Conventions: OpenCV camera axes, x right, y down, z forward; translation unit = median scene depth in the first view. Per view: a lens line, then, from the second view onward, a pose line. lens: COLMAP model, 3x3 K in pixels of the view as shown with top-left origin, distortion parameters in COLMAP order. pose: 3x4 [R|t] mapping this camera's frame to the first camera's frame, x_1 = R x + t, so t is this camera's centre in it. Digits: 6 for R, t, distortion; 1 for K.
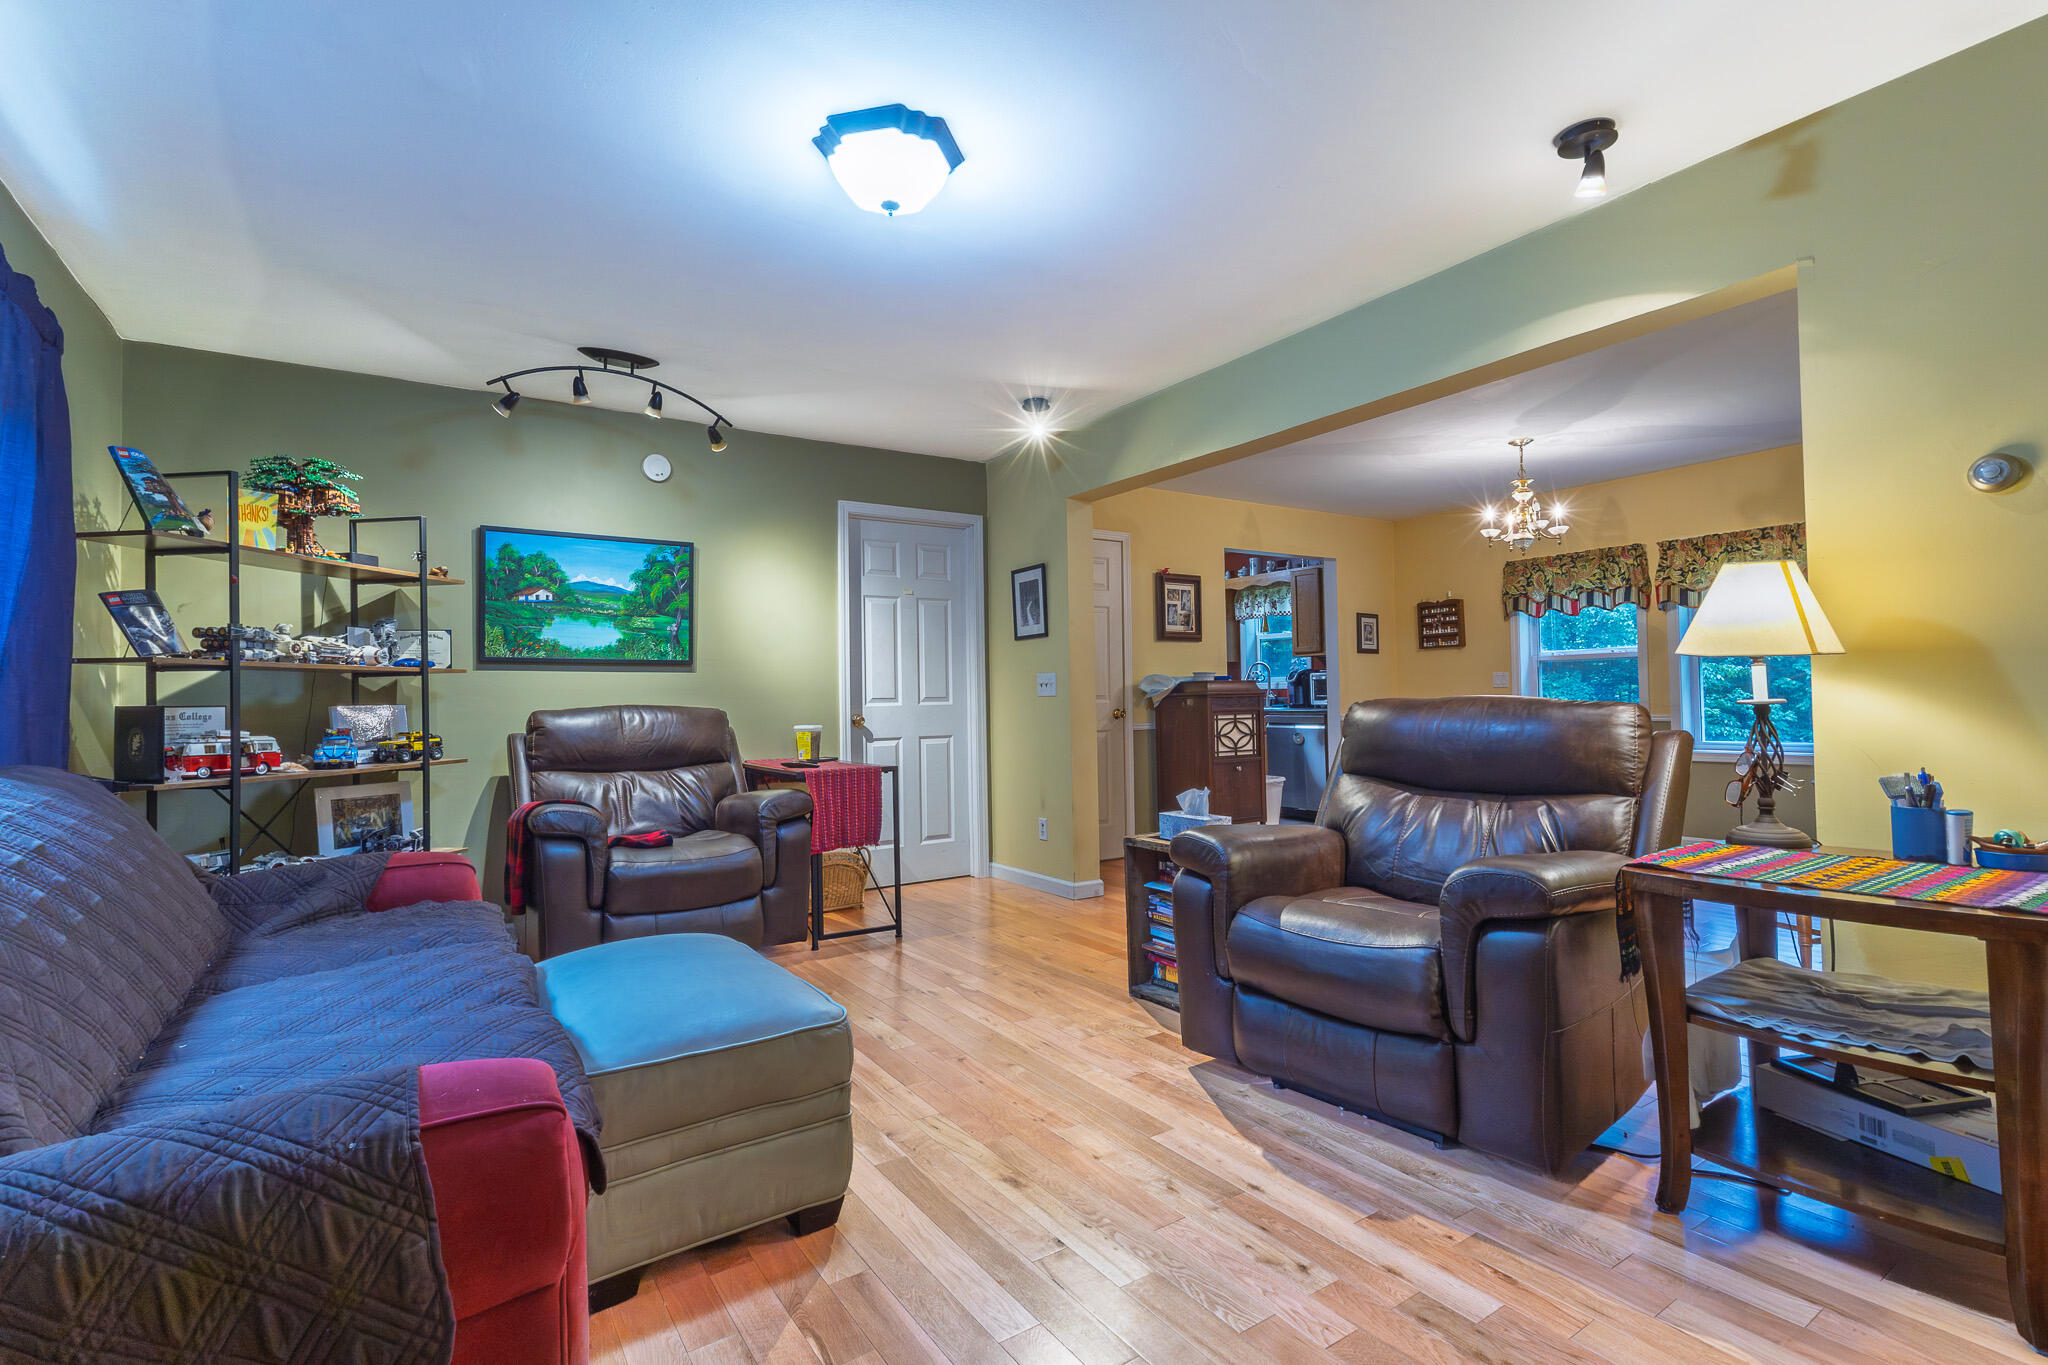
lens RADIAL K [[939.1, 0, 1026.0], [0, 939.1, 678.2], [0, 0, 1]] dist [-0.003417, 0.002882]
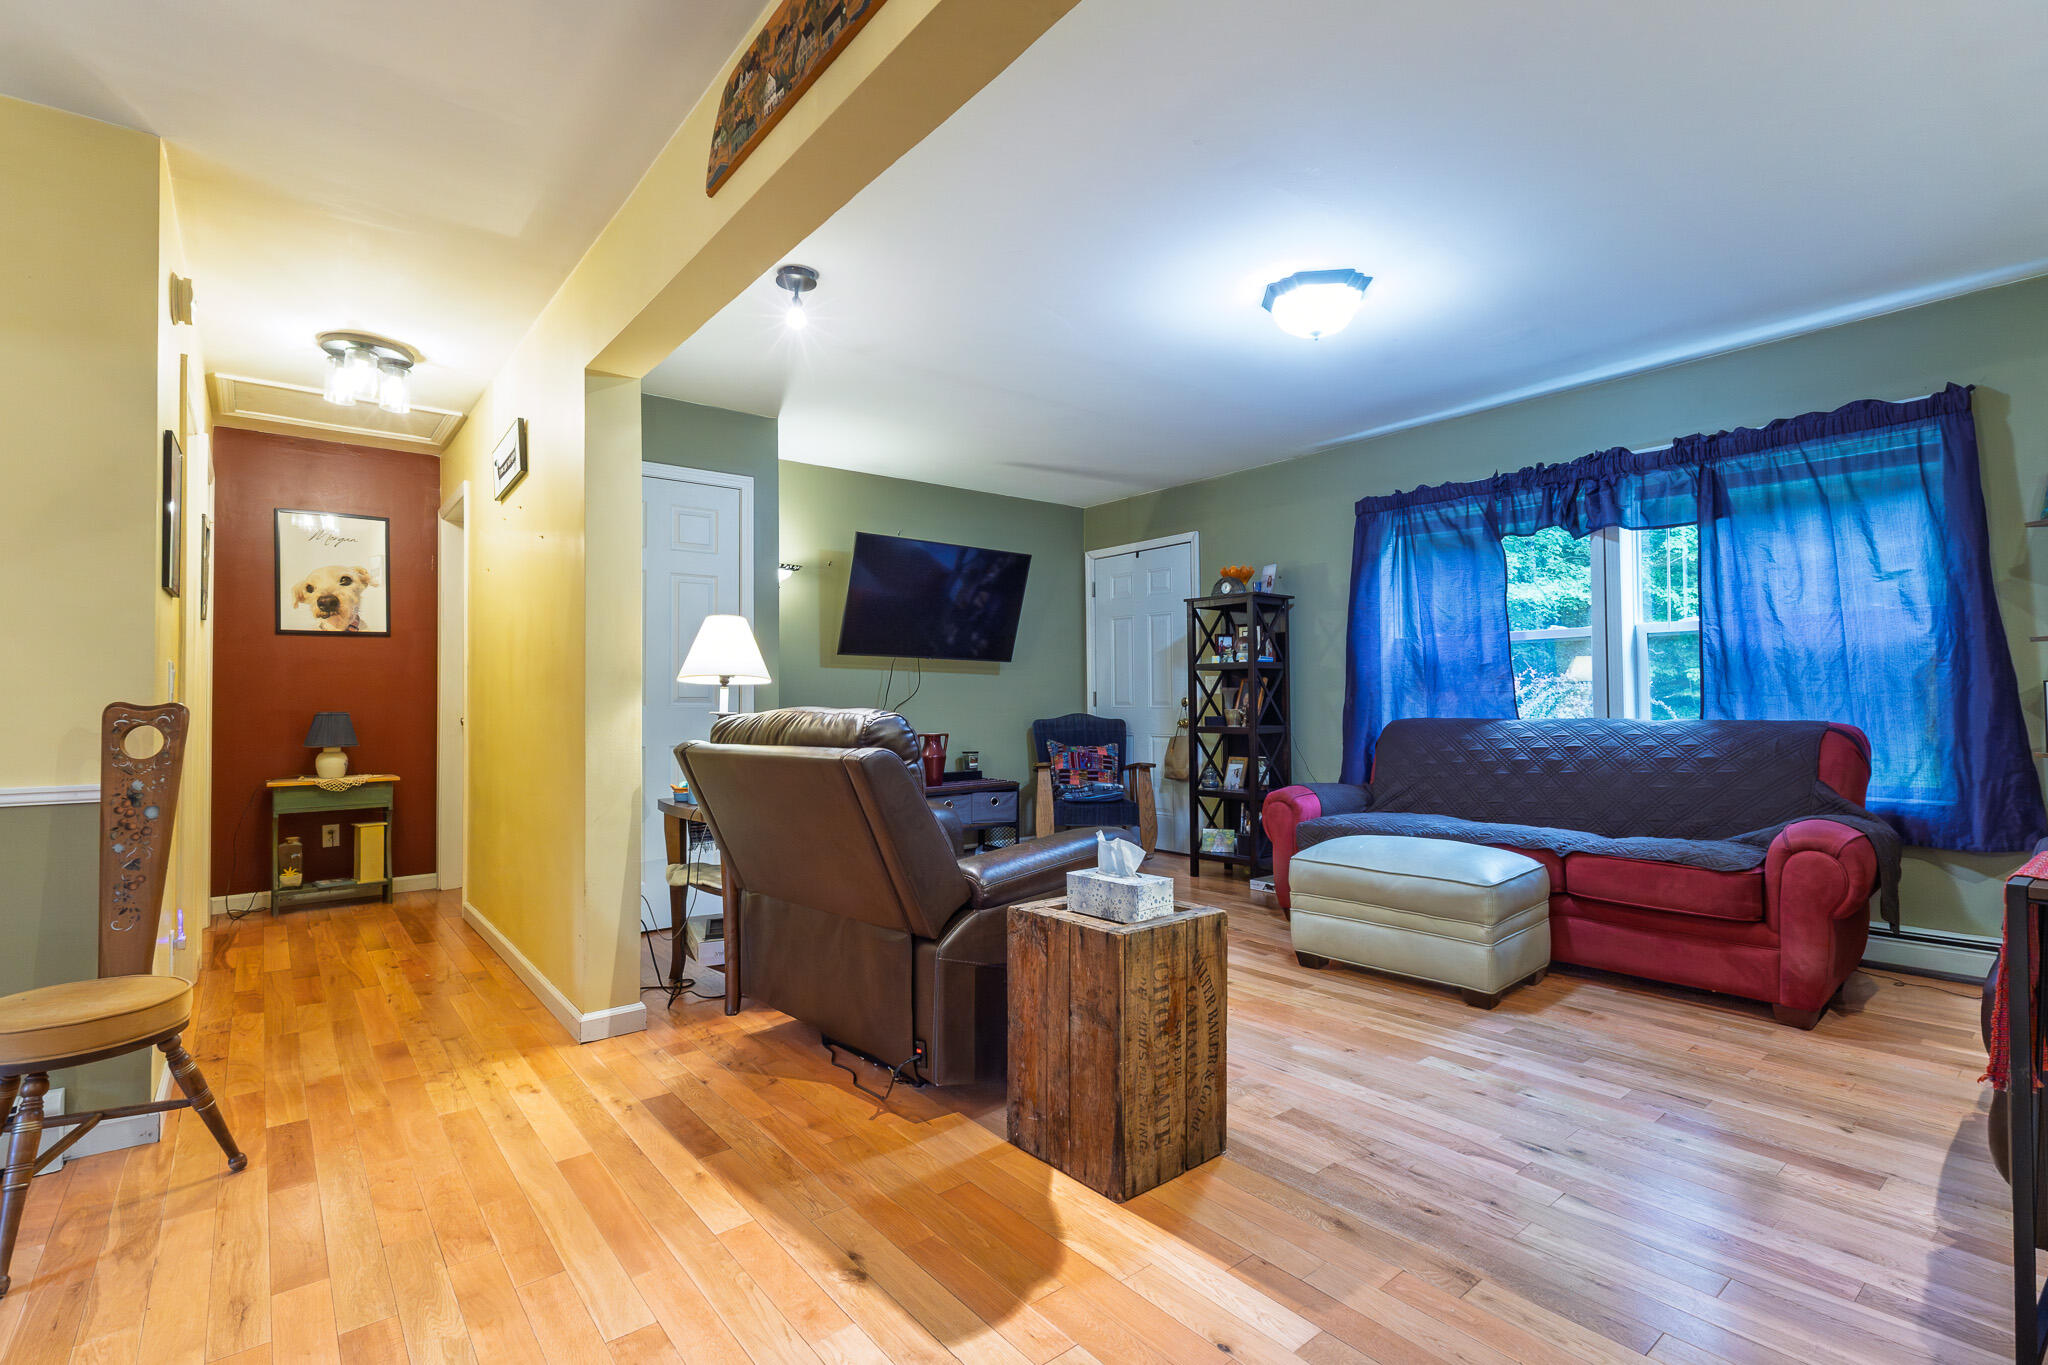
lens RADIAL K [[939.1, 0, 1021.4], [0, 939.1, 682.8], [0, 0, 1]] dist [-0.003417, 0.002882]
pose [[-0.994952, 0.026177, -0.096877, 0.226381], [0.030272, 0.998699, -0.041041, 0.024304], [0.095676, -0.043767, -0.994450, 1.216557]]
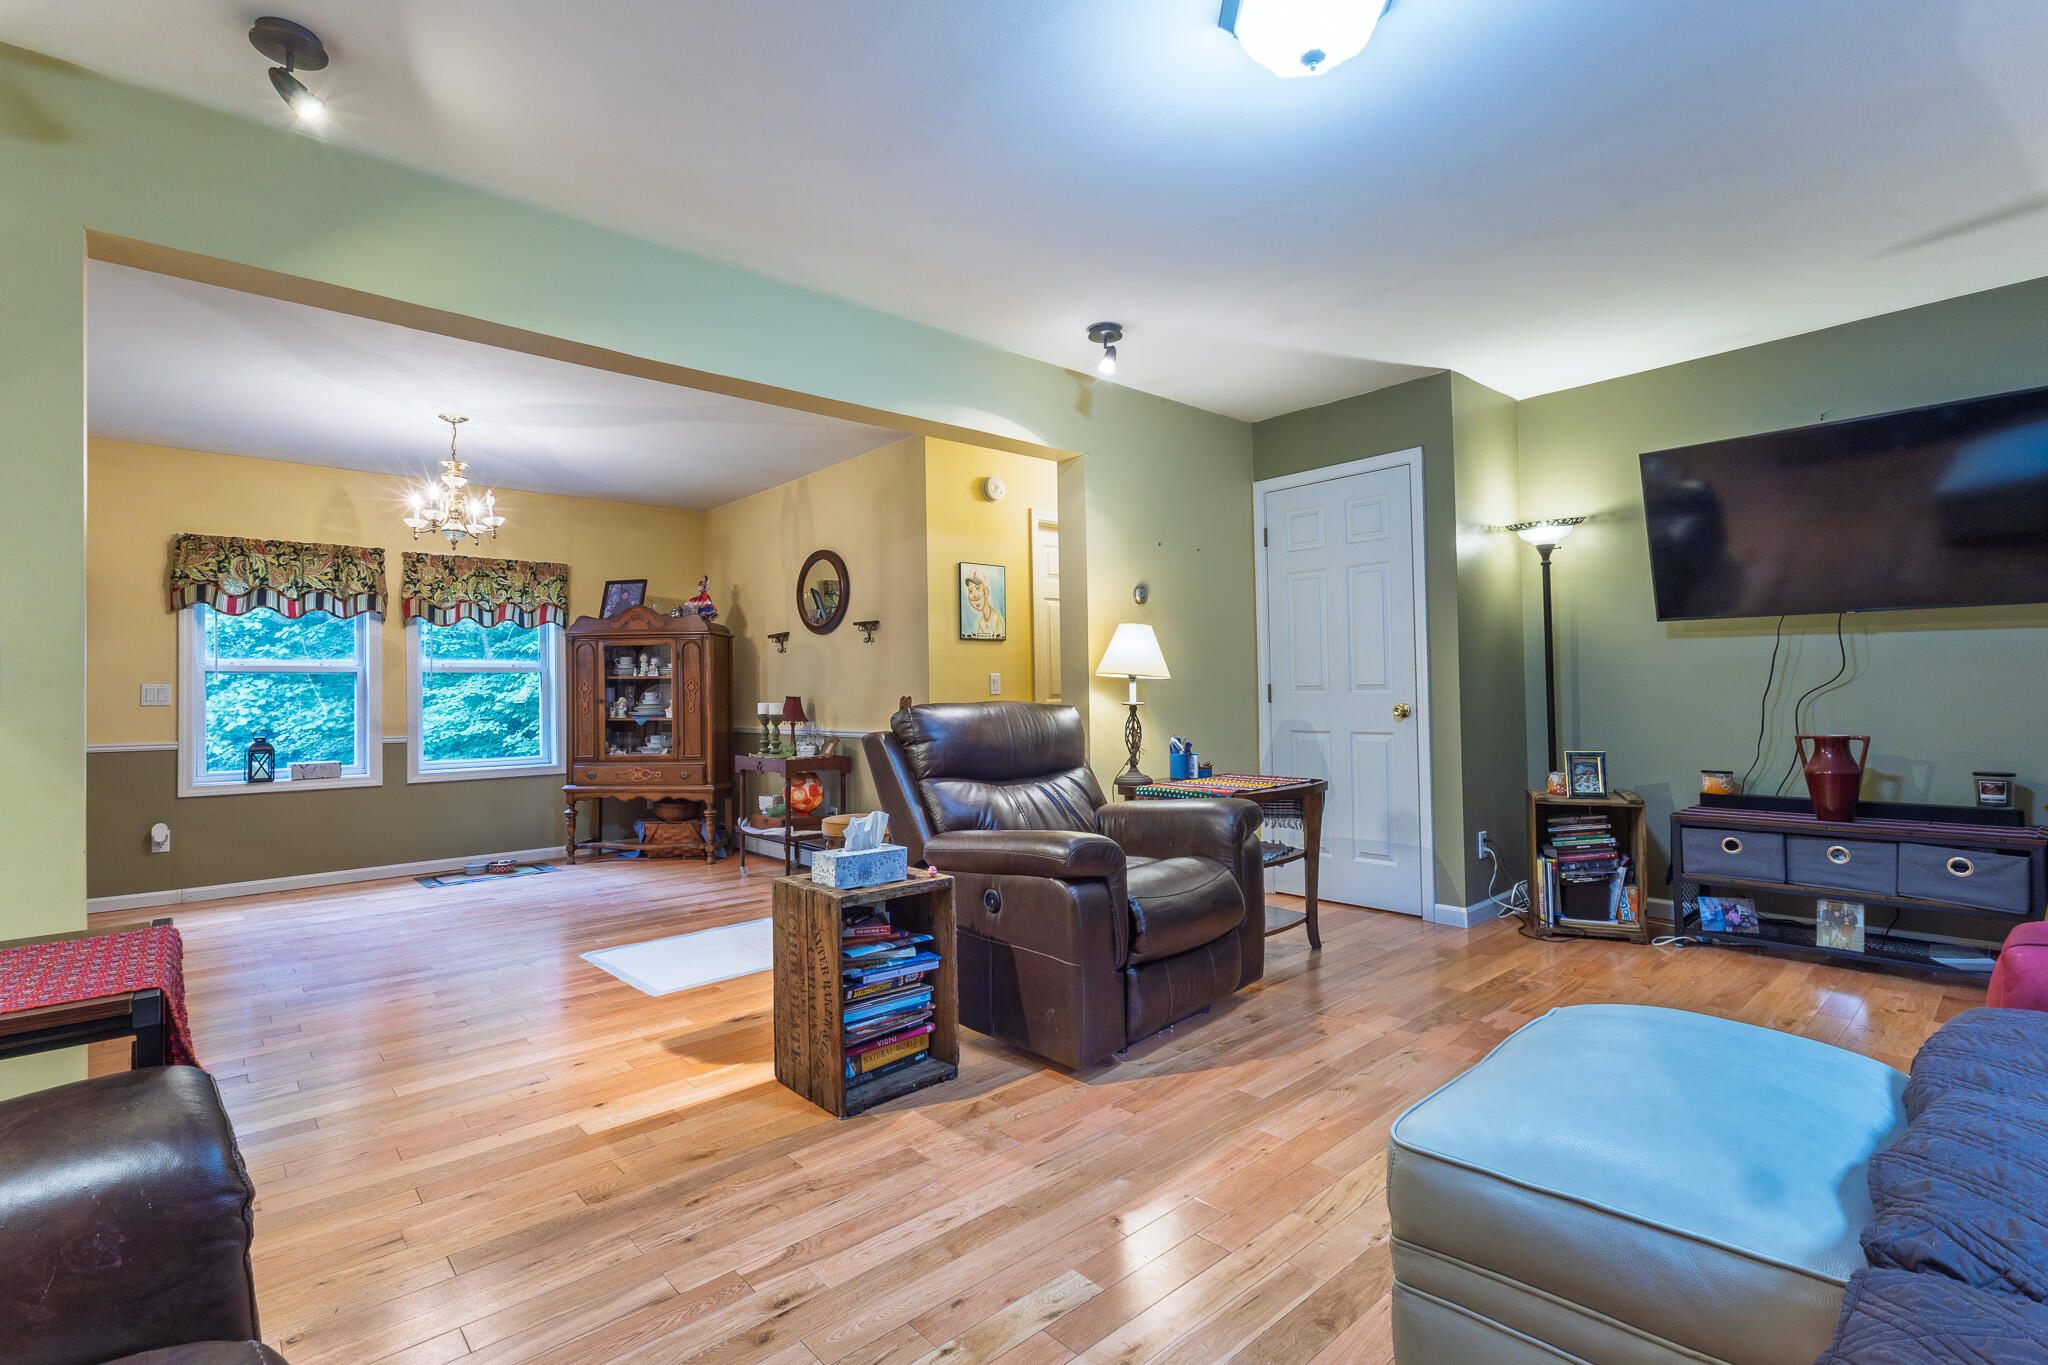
lens RADIAL K [[939.1, 0, 1016.2], [0, 939.1, 682.4], [0, 0, 1]] dist [-0.003417, 0.002882]
pose [[-0.141393, 0.036292, 0.989288, -0.457222], [-0.003989, 0.999299, -0.037229, 0.024597], [-0.989946, -0.009210, -0.141149, 0.716479]]
